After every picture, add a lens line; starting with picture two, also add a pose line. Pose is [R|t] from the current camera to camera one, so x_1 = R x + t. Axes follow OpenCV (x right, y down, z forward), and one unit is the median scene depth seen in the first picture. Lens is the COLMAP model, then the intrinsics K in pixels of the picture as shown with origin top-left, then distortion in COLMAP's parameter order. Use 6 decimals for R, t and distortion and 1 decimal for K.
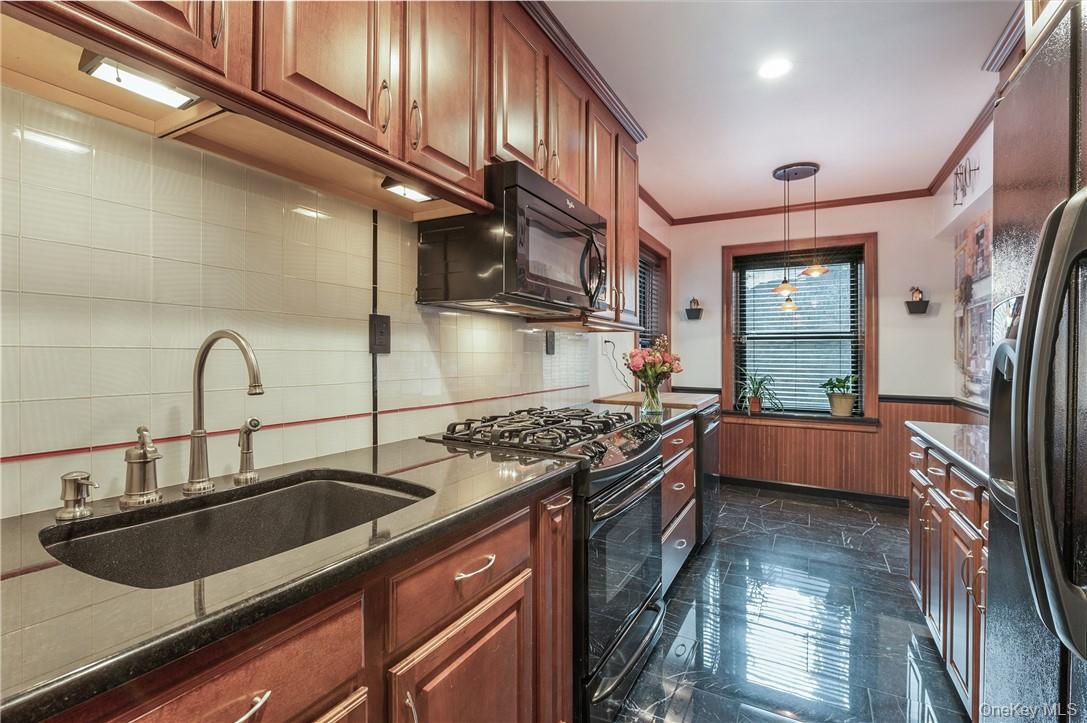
lens RADIAL K [[475.0, 0, 532.7], [0, 475.0, 354.7], [0, 0, 1]] dist [-0.004534, -0.000506]
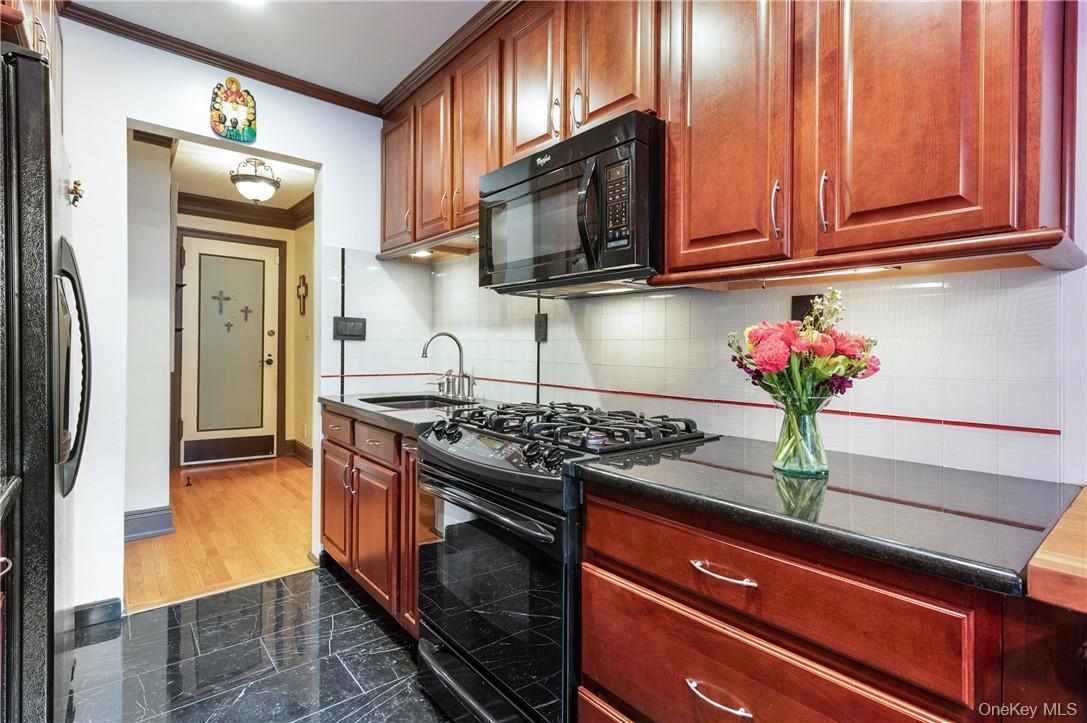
lens RADIAL K [[549.7, 0, 545.4], [0, 549.7, 355.0], [0, 0, 1]] dist [-0.001319, 0.001041]
pose [[-0.341883, -0.000511, -0.939742, 0.519961], [-0.012693, 0.999911, 0.004074, 0.012979], [0.939657, 0.013321, -0.341859, 0.681870]]
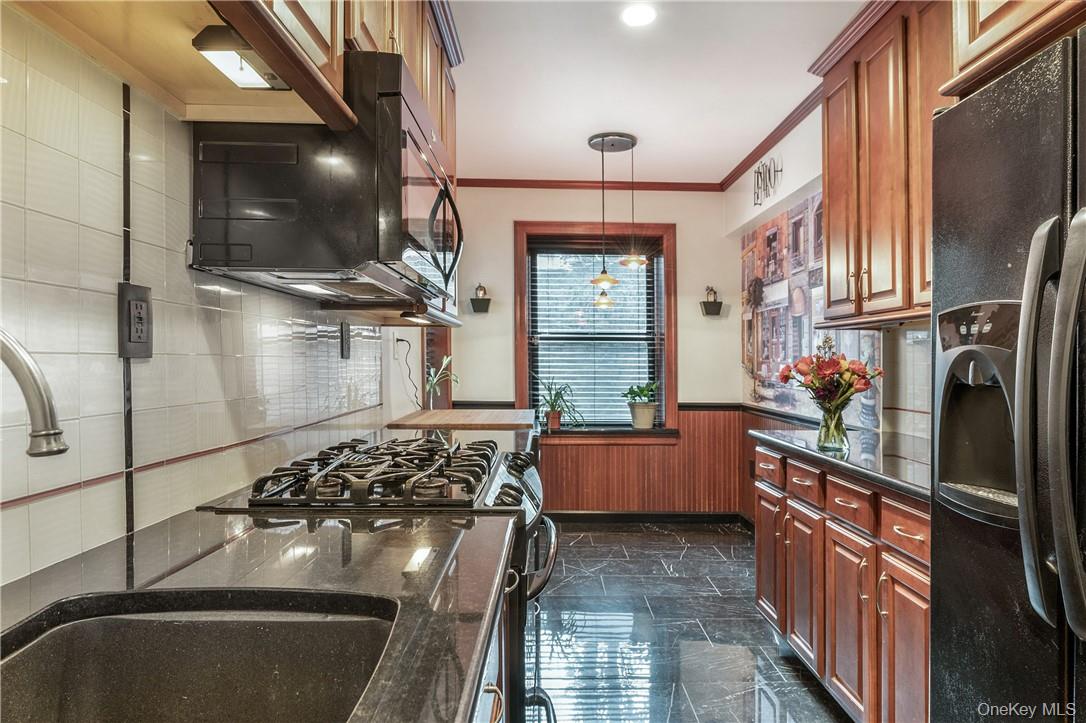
lens RADIAL K [[644.5, 0, 544.1], [0, 644.5, 359.6], [0, 0, 1]] dist [0.006461, -0.002712]
pose [[0.864597, -0.000682, 0.502466, -0.126334], [-0.000502, 0.999997, 0.002221, -0.001353], [-0.502466, -0.002172, 0.864594, 0.065161]]
